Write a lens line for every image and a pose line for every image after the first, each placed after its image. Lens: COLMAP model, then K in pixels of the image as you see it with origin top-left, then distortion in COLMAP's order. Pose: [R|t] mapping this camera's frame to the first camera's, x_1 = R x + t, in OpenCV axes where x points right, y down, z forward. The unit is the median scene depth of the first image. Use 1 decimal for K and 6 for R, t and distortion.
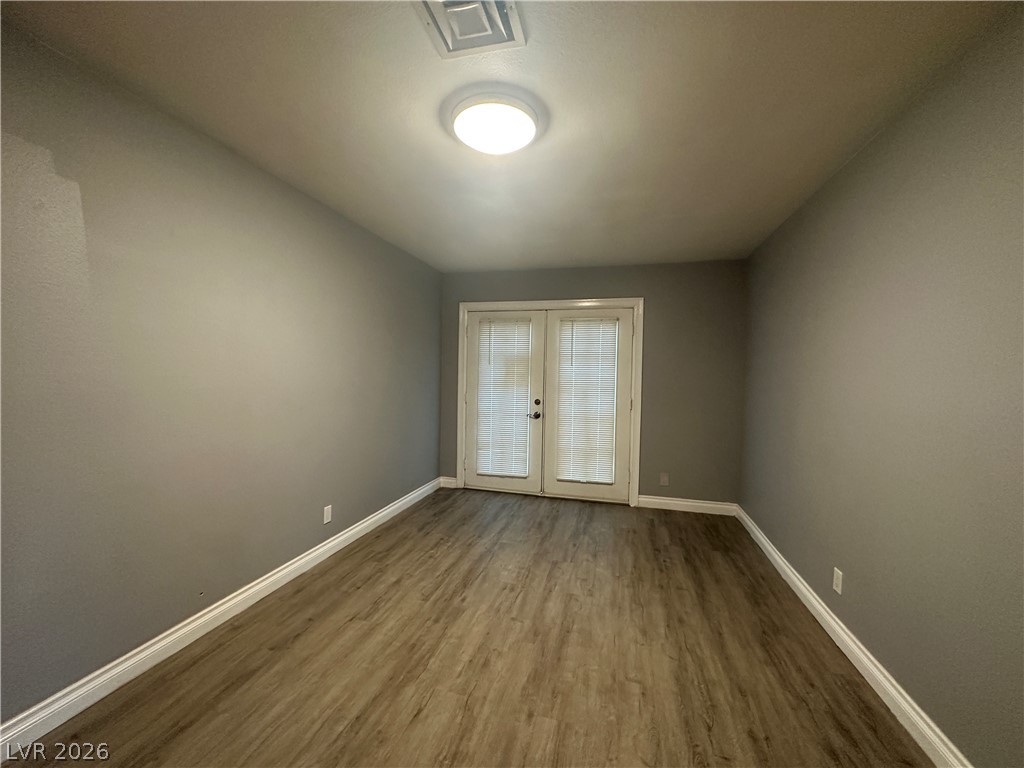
lens RADIAL K [[406.5, 0, 515.9], [0, 406.5, 385.7], [0, 0, 1]] dist [0.000005, -0.000335]
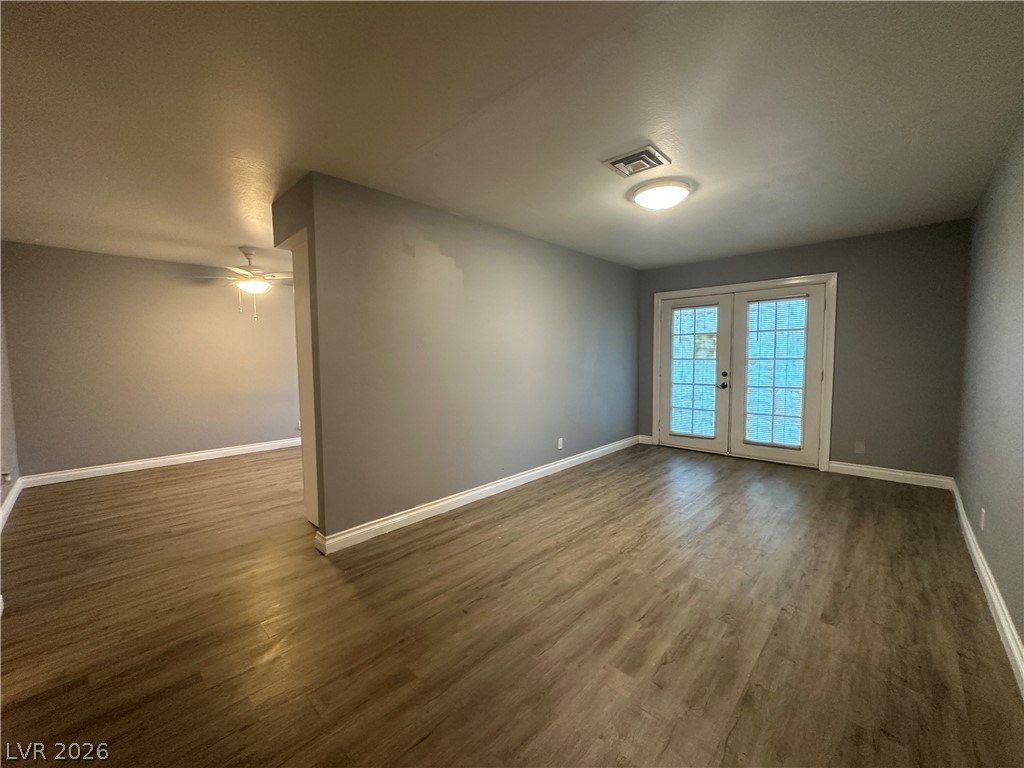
lens RADIAL K [[406.5, 0, 511.8], [0, 406.5, 383.1], [0, 0, 1]] dist [0.000005, -0.000335]
pose [[0.871388, 0.006923, -0.490546, 0.129722], [0.010275, 0.999424, 0.032358, 0.031885], [0.490487, -0.033237, 0.870815, -0.415916]]
